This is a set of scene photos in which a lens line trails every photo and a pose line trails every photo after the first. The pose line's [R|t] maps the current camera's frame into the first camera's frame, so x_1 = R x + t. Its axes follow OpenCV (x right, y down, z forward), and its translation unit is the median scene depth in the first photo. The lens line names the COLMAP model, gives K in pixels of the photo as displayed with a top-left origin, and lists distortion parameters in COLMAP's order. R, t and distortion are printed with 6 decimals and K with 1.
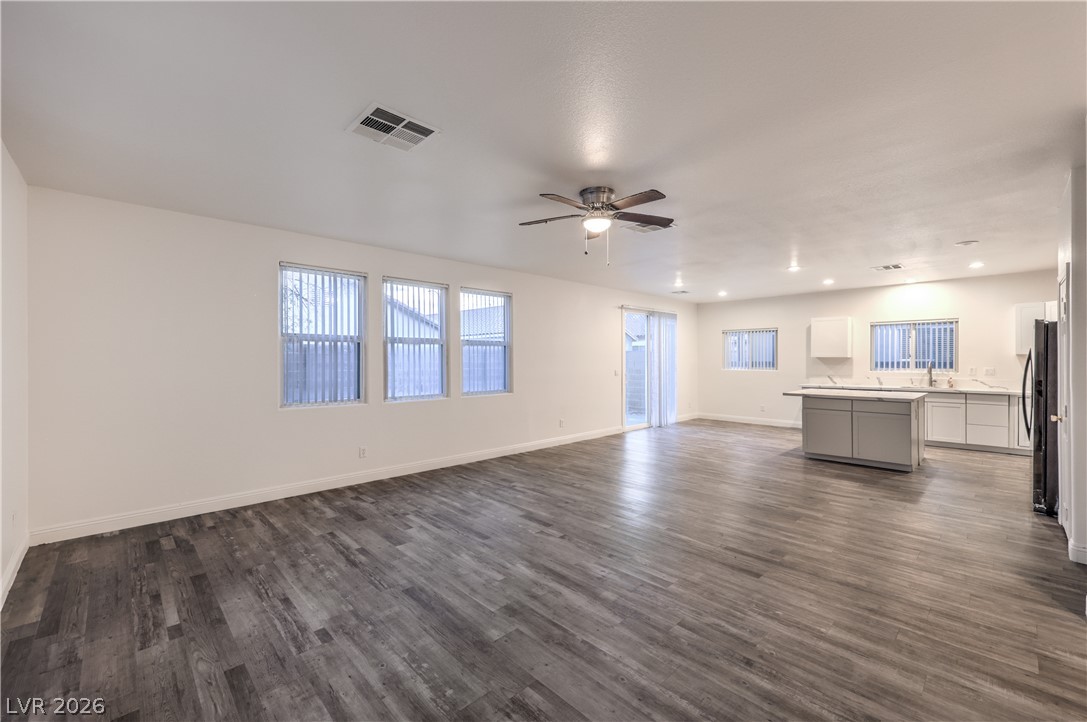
lens RADIAL K [[447.6, 0, 551.7], [0, 447.6, 362.4], [0, 0, 1]] dist [0.000590, -0.000363]
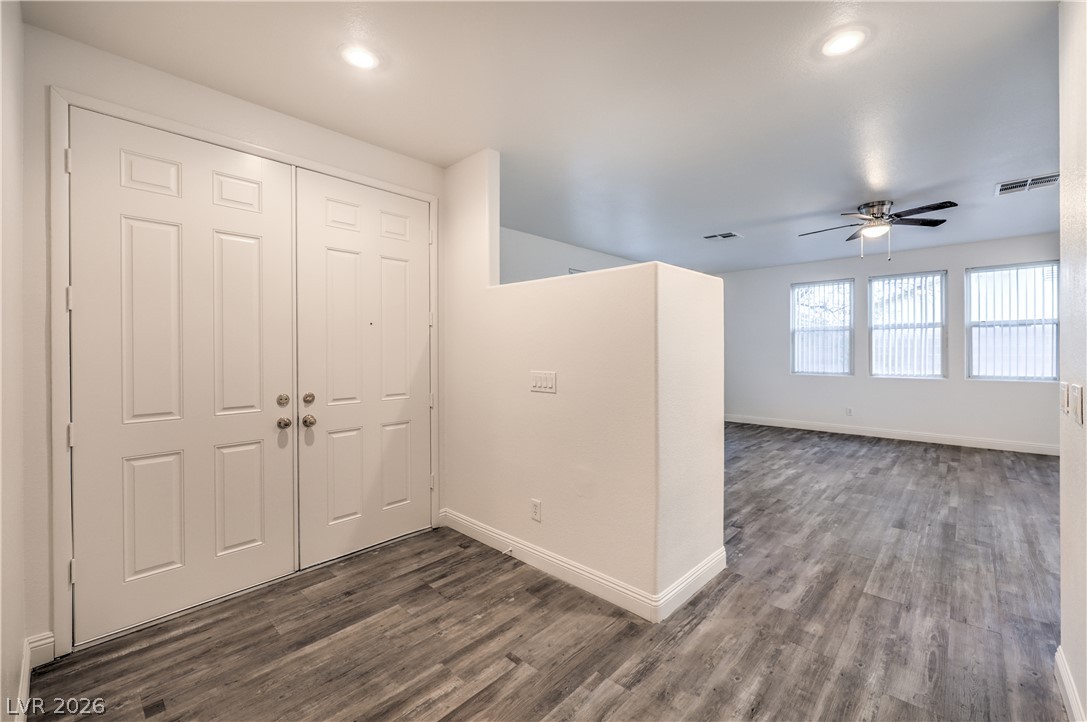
lens RADIAL K [[447.6, 0, 553.0], [0, 447.6, 358.5], [0, 0, 1]] dist [0.000590, -0.000363]
pose [[0.046665, 0.019321, -0.998724, 0.921794], [0.003668, 0.999803, 0.019514, 0.010742], [0.998904, -0.004574, 0.046585, 0.038187]]
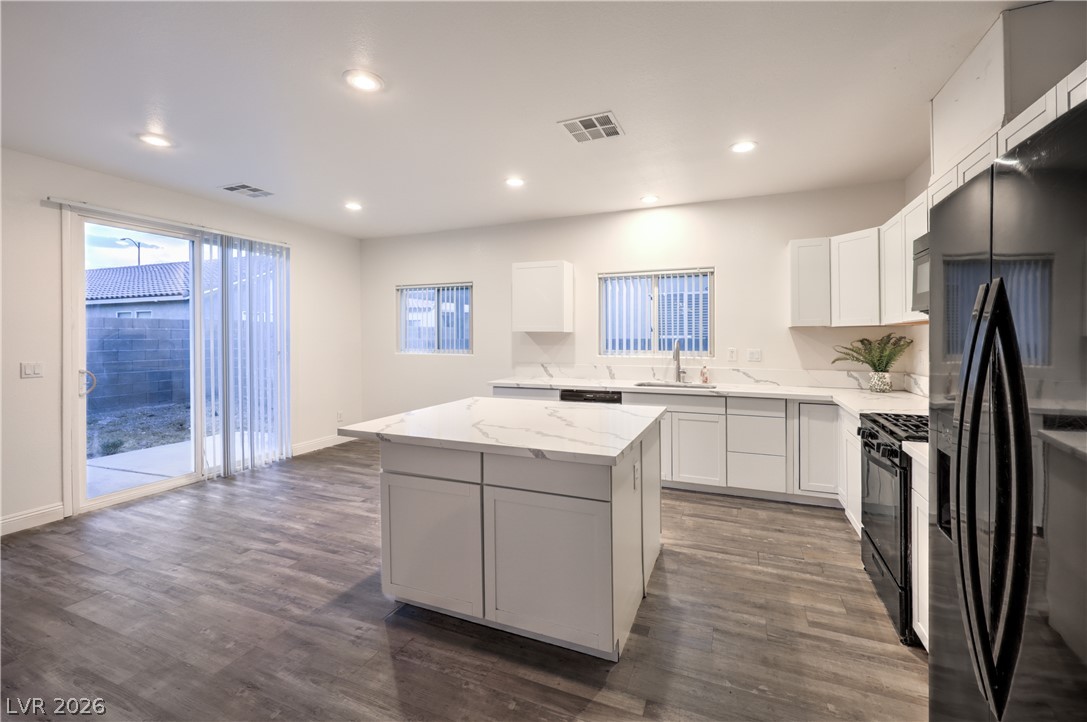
lens RADIAL K [[447.6, 0, 556.0], [0, 447.6, 336.9], [0, 0, 1]] dist [0.000590, -0.000363]
pose [[0.917888, -0.000145, 0.396839, 0.698912], [0.001908, 0.999990, -0.004047, -0.004274], [-0.396835, 0.004471, 0.917879, 0.784711]]
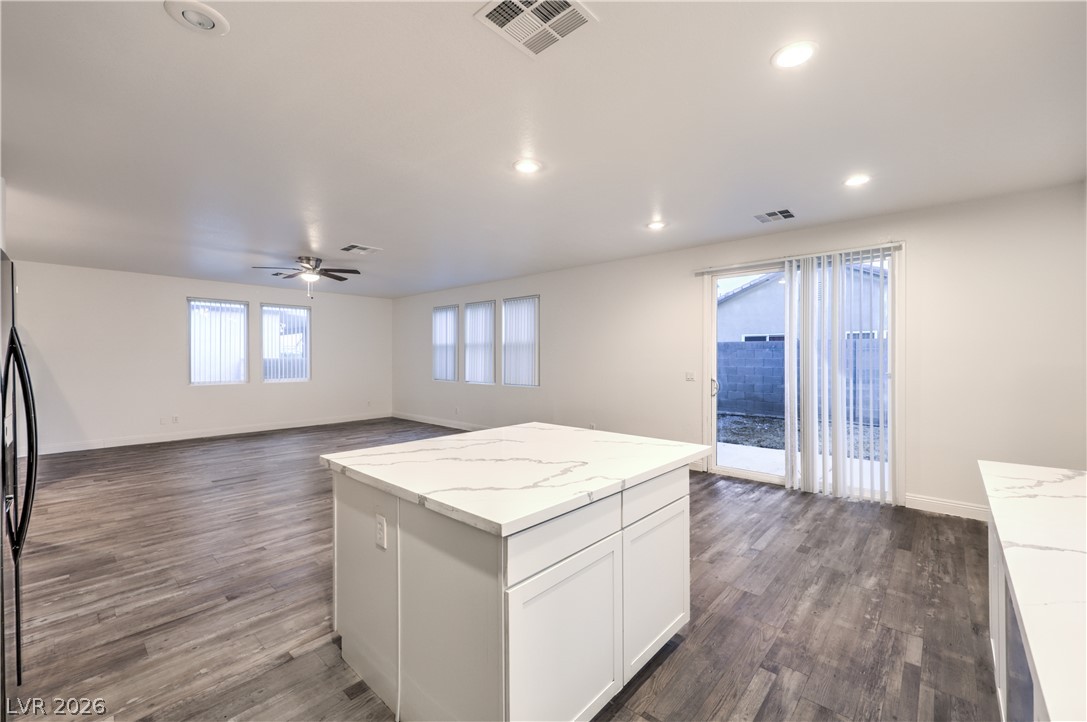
lens RADIAL K [[447.6, 0, 554.4], [0, 447.6, 353.5], [0, 0, 1]] dist [0.000590, -0.000363]
pose [[0.067221, -0.006876, -0.997714, 1.372430], [-0.006375, 0.999953, -0.007321, -0.005343], [0.997718, 0.006853, 0.067174, 1.318615]]
